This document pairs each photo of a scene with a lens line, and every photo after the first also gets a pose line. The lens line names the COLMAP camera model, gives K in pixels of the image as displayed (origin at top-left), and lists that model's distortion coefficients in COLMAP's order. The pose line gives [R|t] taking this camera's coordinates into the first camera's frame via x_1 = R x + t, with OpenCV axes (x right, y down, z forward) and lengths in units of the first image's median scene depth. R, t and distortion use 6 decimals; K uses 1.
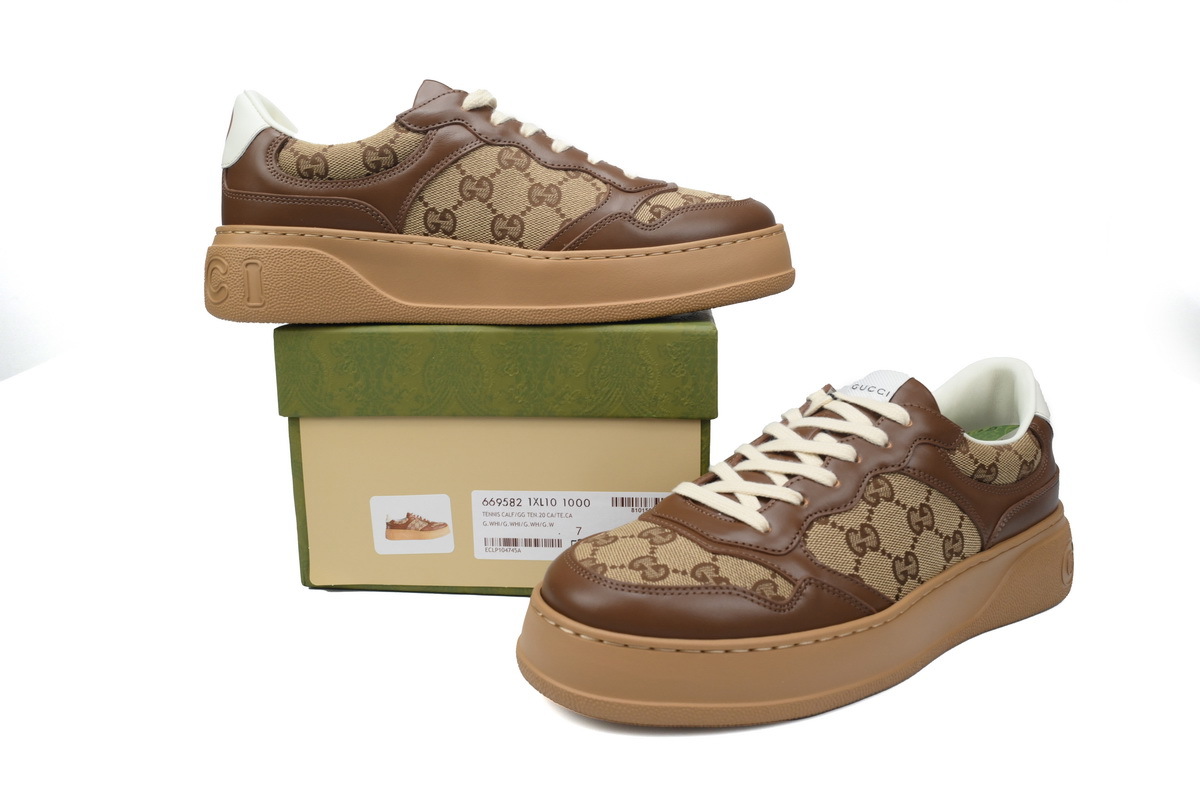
lens RADIAL K [[957.2, 0, 600.4], [0, 957.2, 363.8], [0, 0, 1]] dist [0.005030, 0.002112]
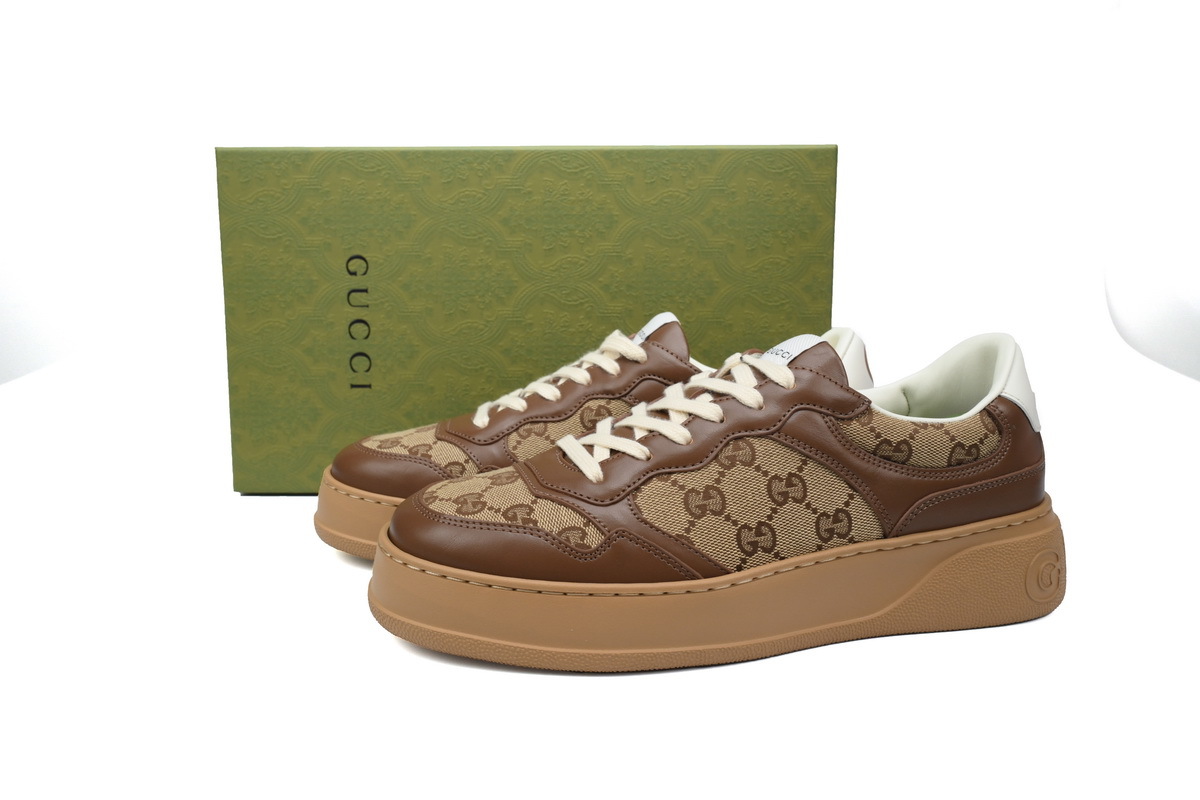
lens RADIAL K [[957.2, 0, 600.4], [0, 957.2, 363.8], [0, 0, 1]] dist [0.005030, 0.002112]
pose [[0.931670, 0.041995, -0.360870, 0.494043], [-0.052507, 0.998433, -0.019370, 0.069757], [0.359491, 0.036995, 0.932415, 0.081437]]
